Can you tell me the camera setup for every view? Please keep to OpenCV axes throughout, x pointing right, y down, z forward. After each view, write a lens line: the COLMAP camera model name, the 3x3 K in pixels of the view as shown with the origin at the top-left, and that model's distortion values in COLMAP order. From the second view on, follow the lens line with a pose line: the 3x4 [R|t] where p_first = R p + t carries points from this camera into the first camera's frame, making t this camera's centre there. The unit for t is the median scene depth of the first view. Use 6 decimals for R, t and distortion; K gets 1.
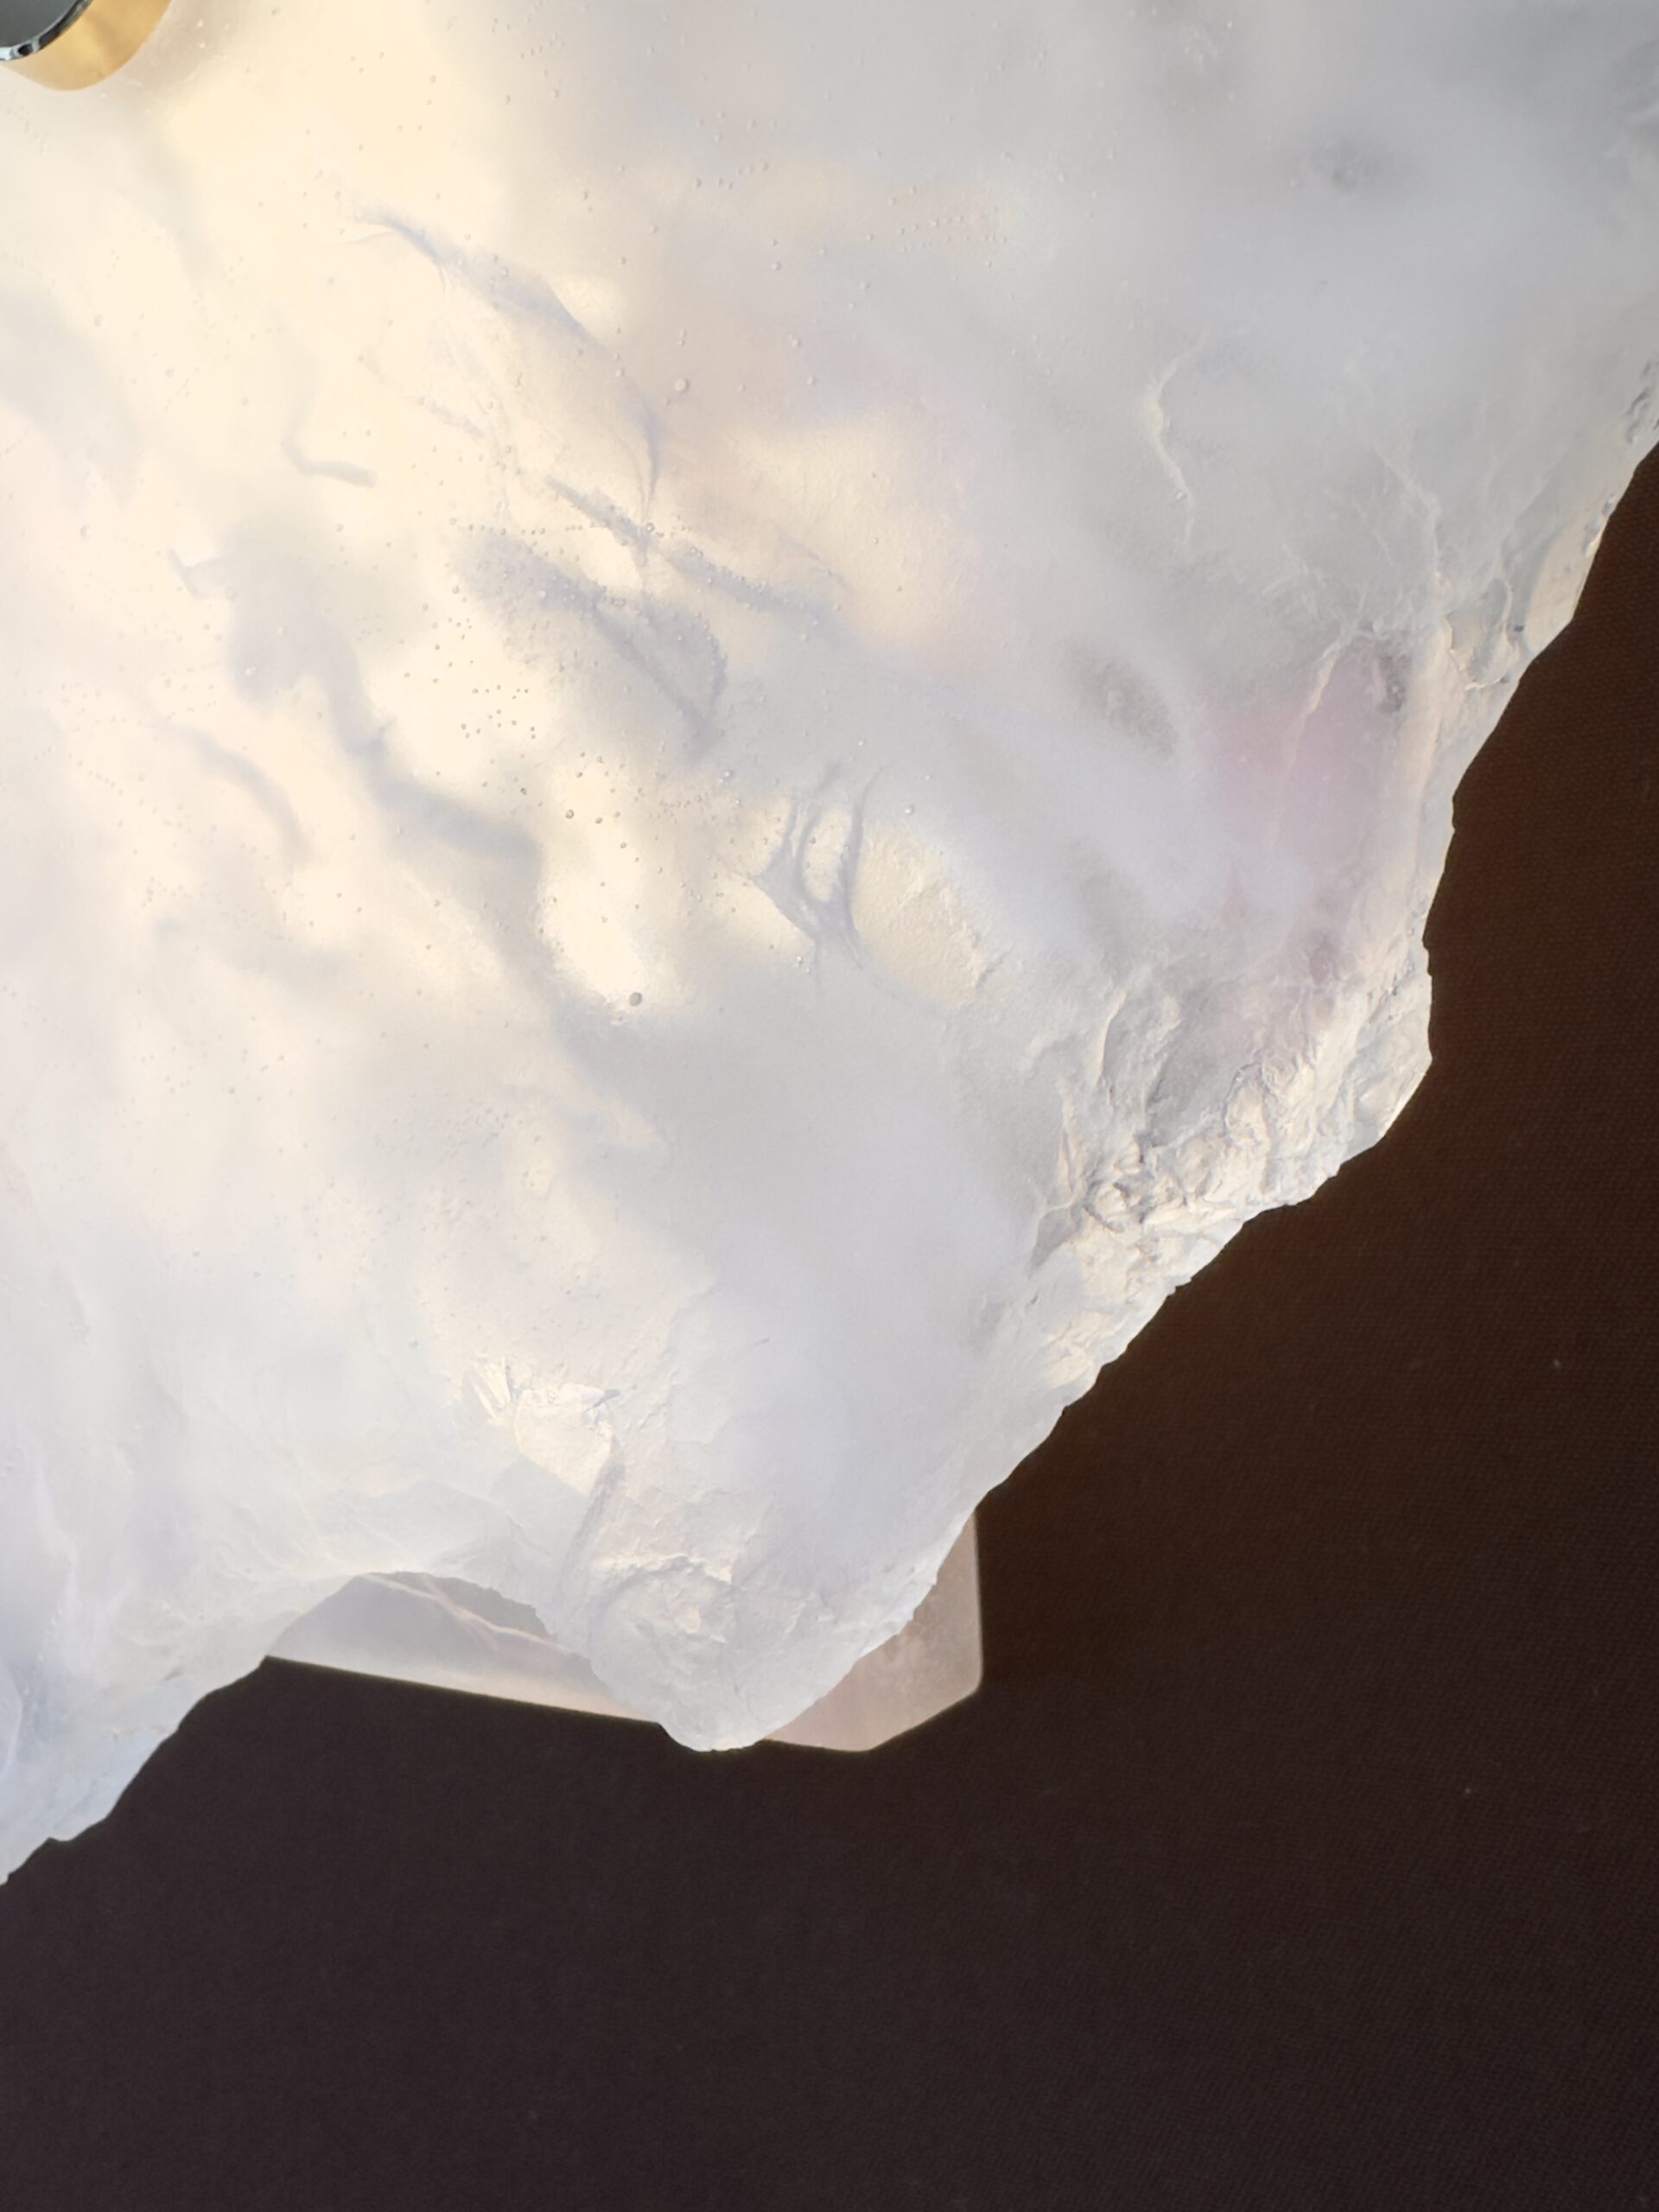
lens RADIAL K [[2115.4, 0, 820.9], [0, 2115.4, 1062.0], [0, 0, 1]] dist [0.003423, -0.006800]
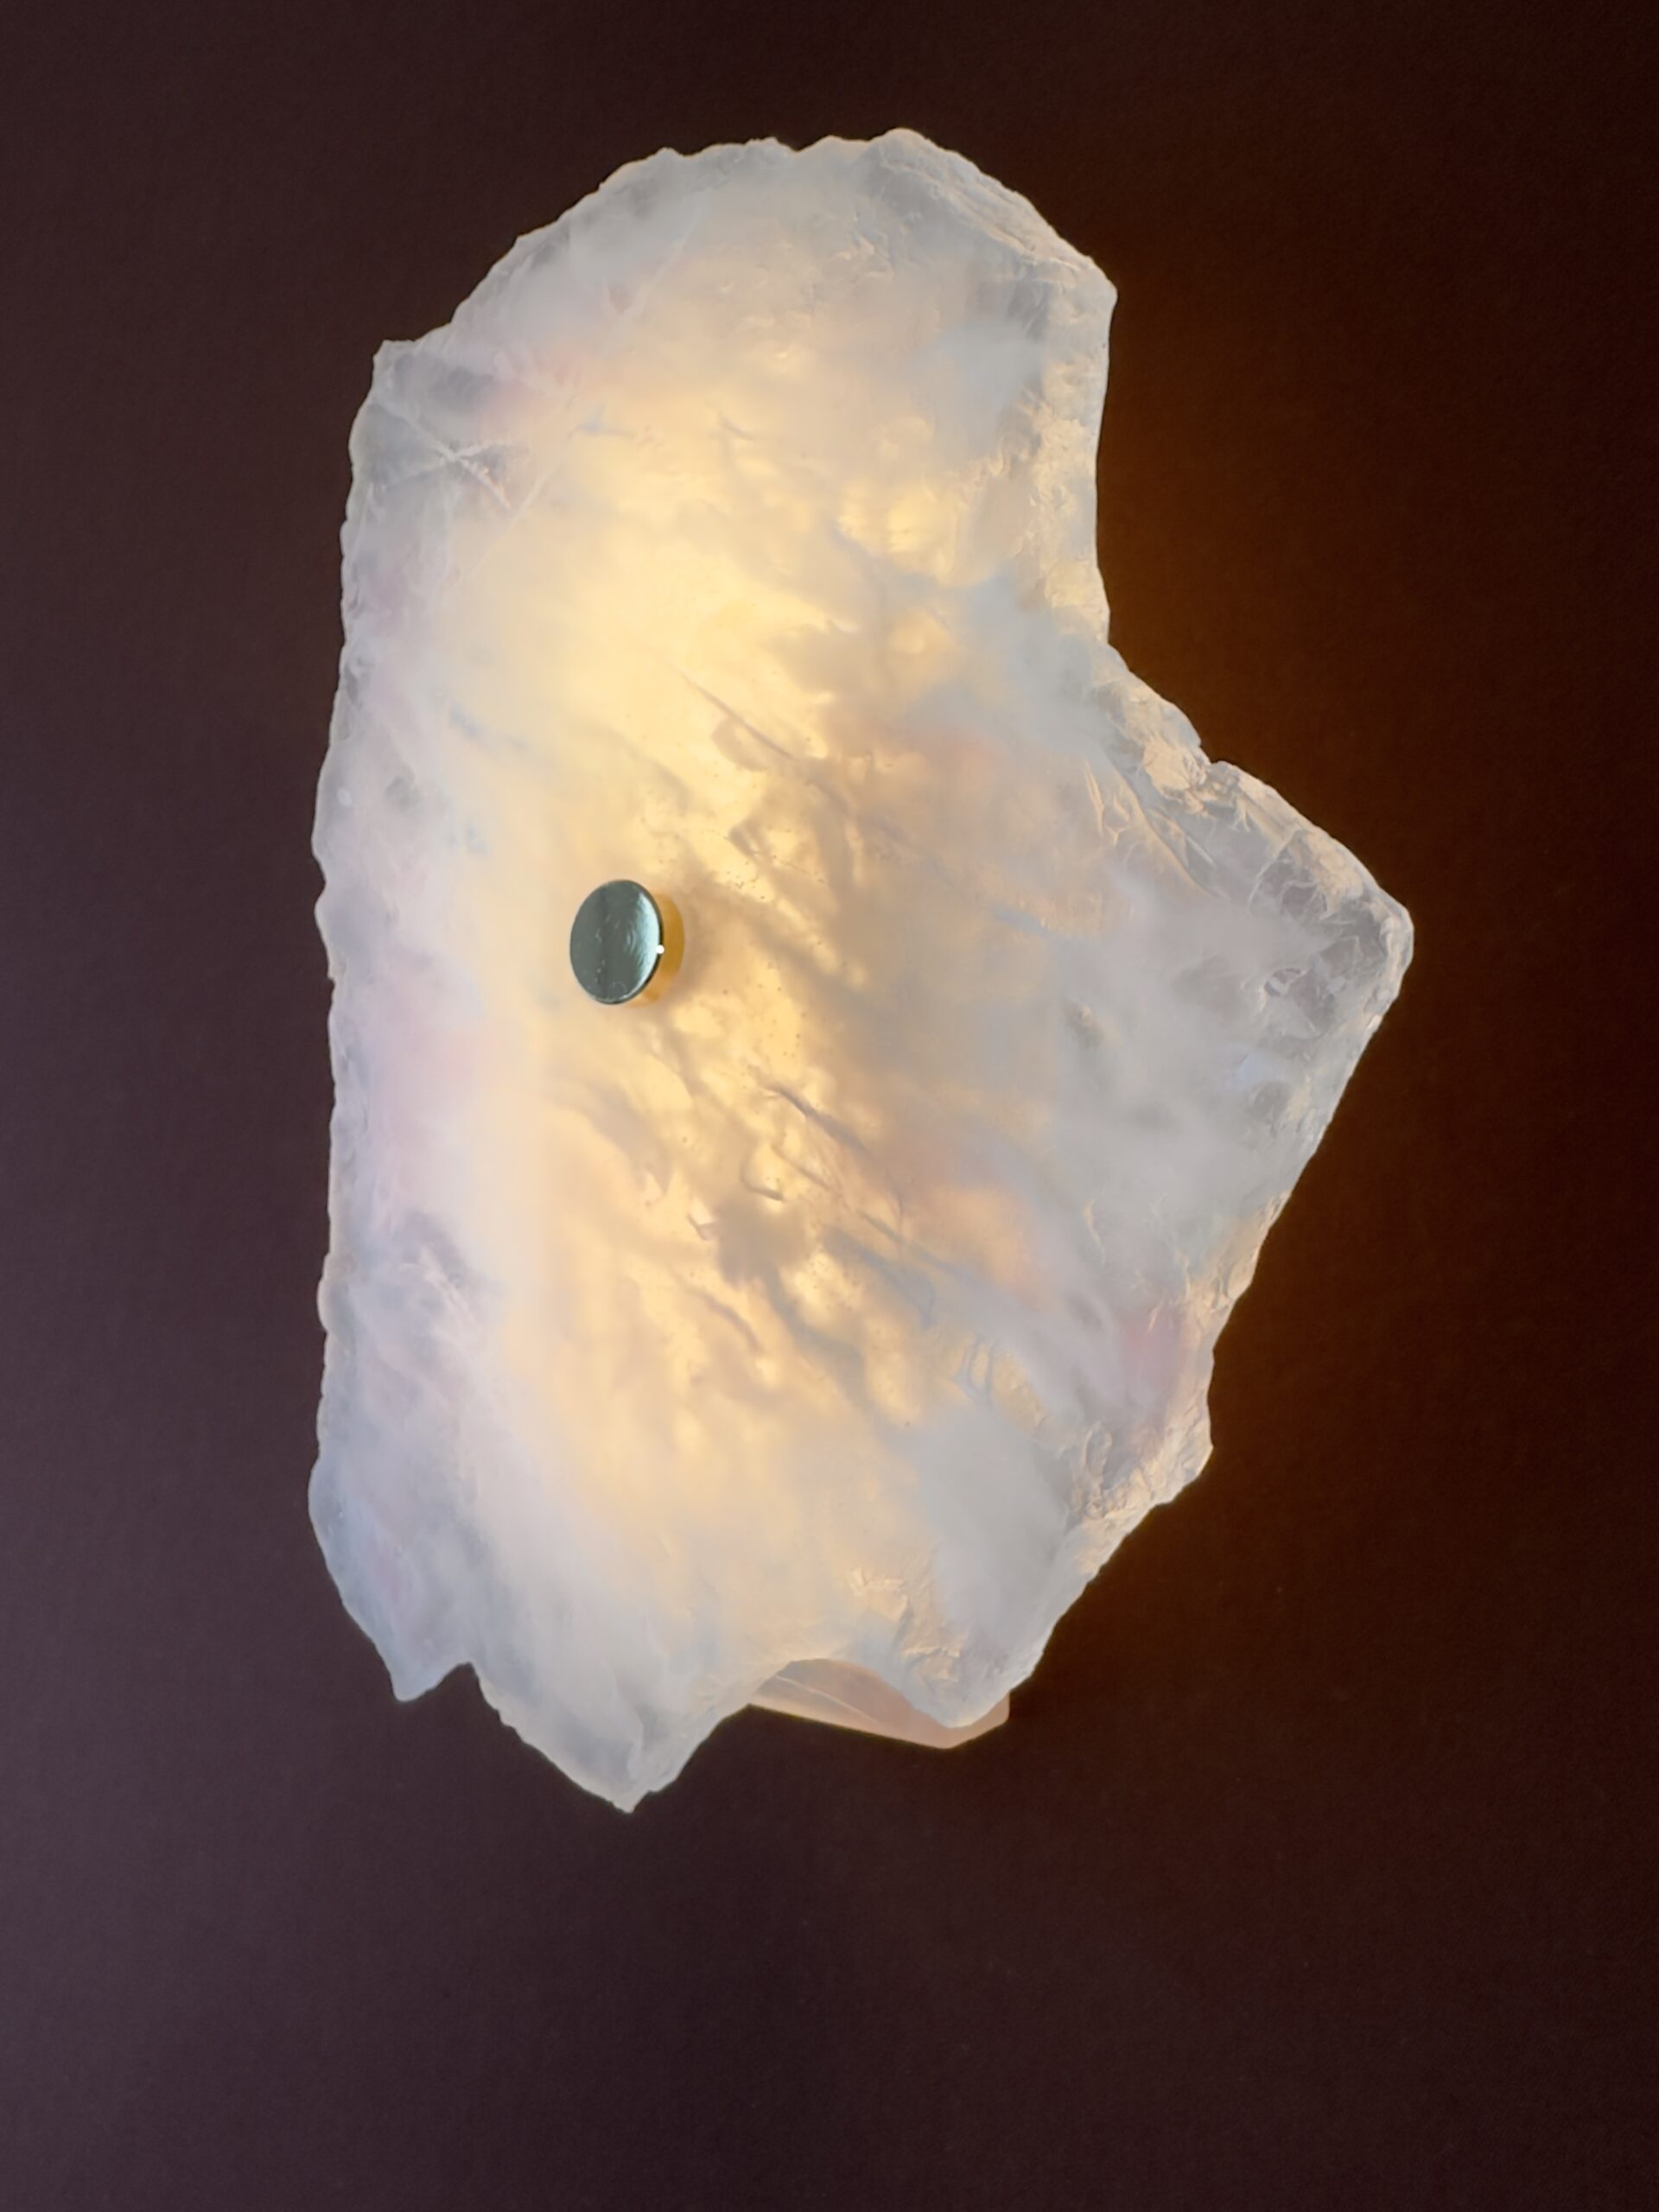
lens RADIAL K [[1809.6, 0, 796.0], [0, 1809.6, 1063.2], [0, 0, 1]] dist [0.008439, 0.003504]
pose [[0.993755, -0.060620, -0.093677, 0.010550], [0.052321, 0.994689, -0.088640, -0.290969], [0.098553, 0.083185, 0.991649, -1.275115]]
